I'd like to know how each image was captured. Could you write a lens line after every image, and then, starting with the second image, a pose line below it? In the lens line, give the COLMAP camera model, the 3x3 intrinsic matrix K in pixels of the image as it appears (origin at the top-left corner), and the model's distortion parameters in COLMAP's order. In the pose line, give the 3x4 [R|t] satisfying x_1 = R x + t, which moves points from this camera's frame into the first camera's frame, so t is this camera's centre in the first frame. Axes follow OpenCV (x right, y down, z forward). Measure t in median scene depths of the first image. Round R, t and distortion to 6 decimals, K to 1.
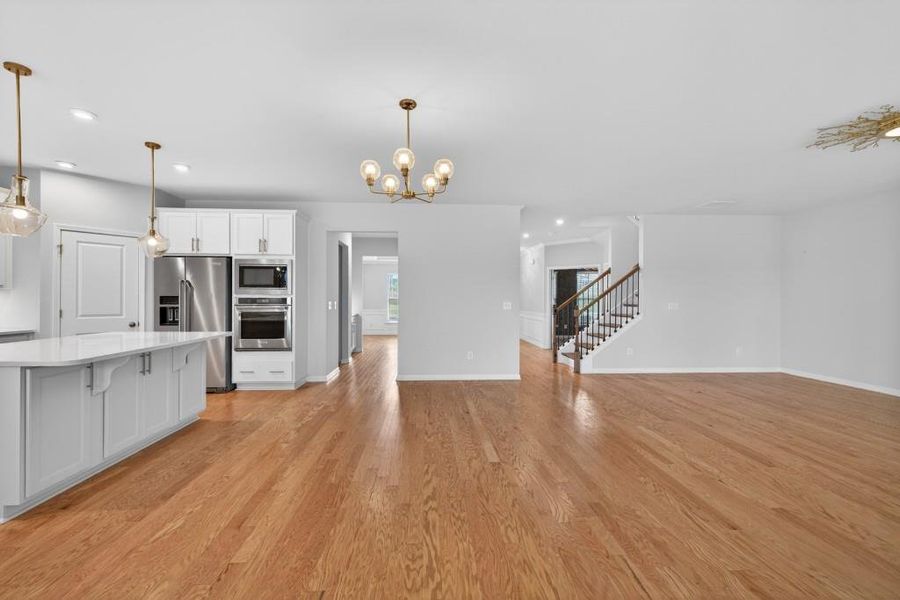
lens RADIAL K [[377.2, 0, 442.0], [0, 377.2, 301.5], [0, 0, 1]] dist [0.006966, -0.001505]
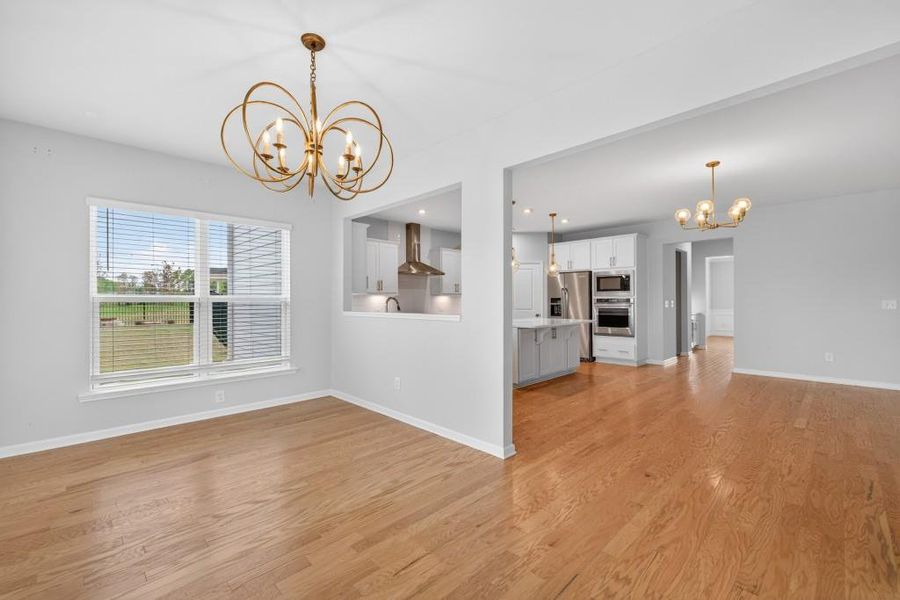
lens RADIAL K [[377.2, 0, 449.5], [0, 377.2, 300.5], [0, 0, 1]] dist [0.006966, -0.001505]
pose [[0.664038, -0.007681, -0.747659, 0.178942], [0.004846, 0.999970, -0.005969, 0.003690], [0.747683, 0.000341, 0.664056, -0.400794]]
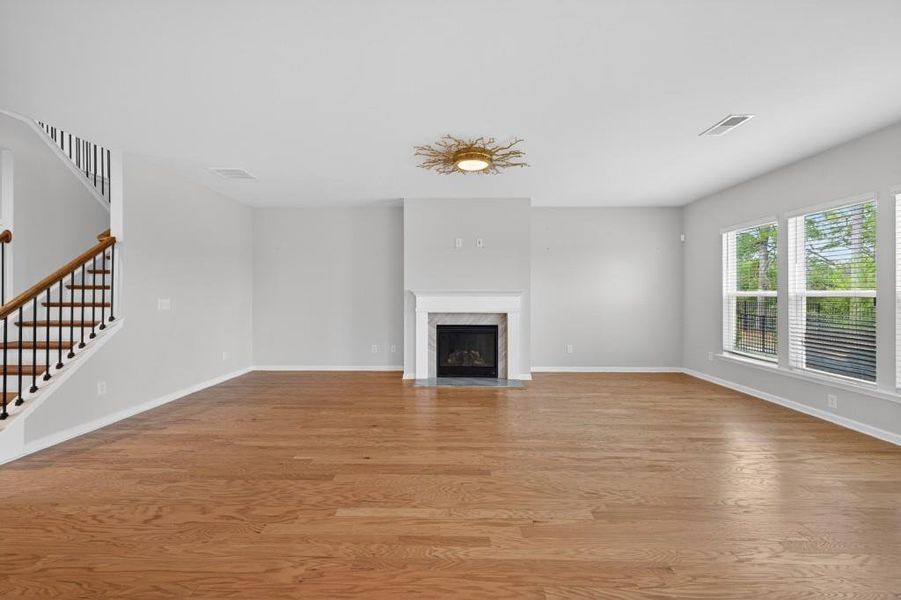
lens RADIAL K [[377.6, 0, 450.7], [0, 377.6, 294.8], [0, 0, 1]] dist [0.006966, -0.001505]
pose [[0.057377, 0.001613, 0.998351, -0.039166], [0.003086, 0.999994, -0.001793, -0.002740], [-0.998348, 0.003184, 0.057372, 0.593150]]
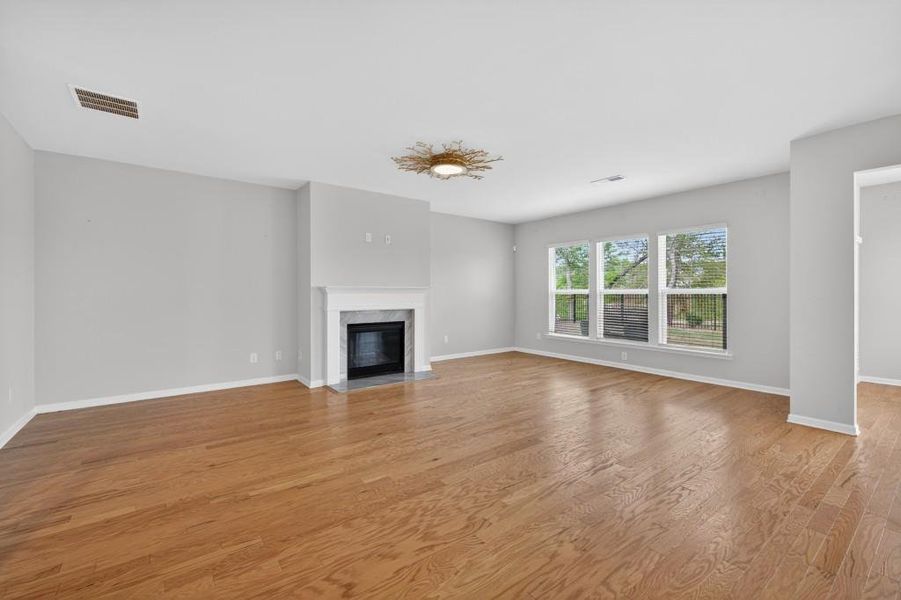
lens RADIAL K [[377.6, 0, 446.8], [0, 377.6, 297.1], [0, 0, 1]] dist [0.006966, -0.001505]
pose [[-0.562467, -0.011965, 0.826733, 0.057440], [0.002238, 0.999870, 0.015994, -0.006662], [-0.826817, 0.010847, -0.562366, 1.061587]]
